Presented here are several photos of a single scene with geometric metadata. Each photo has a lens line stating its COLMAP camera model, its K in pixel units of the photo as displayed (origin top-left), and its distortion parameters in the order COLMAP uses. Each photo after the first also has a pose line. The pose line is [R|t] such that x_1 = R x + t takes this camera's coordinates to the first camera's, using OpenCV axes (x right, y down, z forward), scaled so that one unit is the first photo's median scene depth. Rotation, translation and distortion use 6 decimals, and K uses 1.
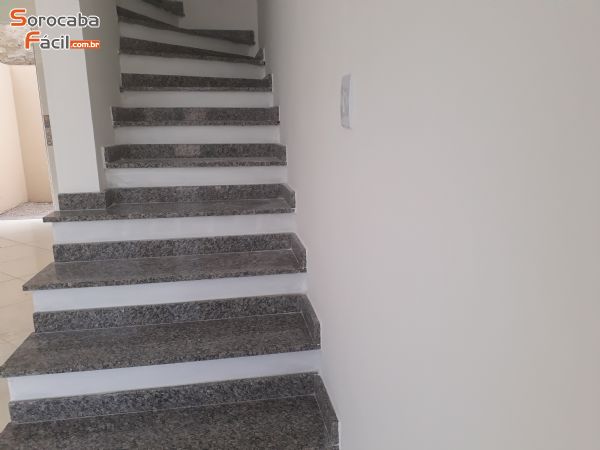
lens RADIAL K [[476.8, 0, 300.0], [0, 476.8, 225.0], [0, 0, 1]] dist [0.007264, -0.006157]
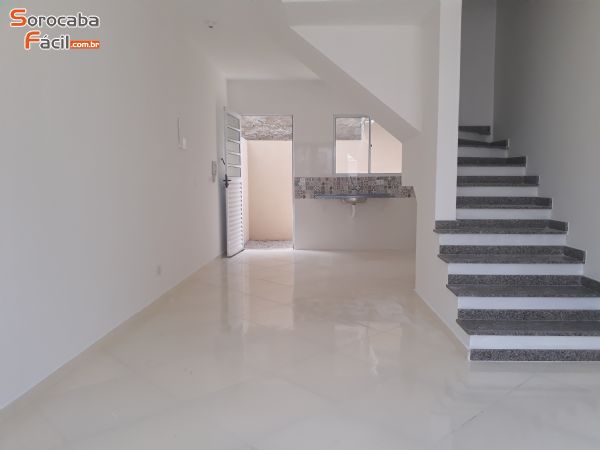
lens RADIAL K [[476.8, 0, 300.0], [0, 476.8, 225.0], [0, 0, 1]] dist [0.007264, -0.006157]
pose [[0.981143, 0.026105, -0.191511, -0.673941], [-0.048544, 0.992360, -0.113428, 0.199066], [0.187087, 0.120586, 0.974914, -0.991384]]
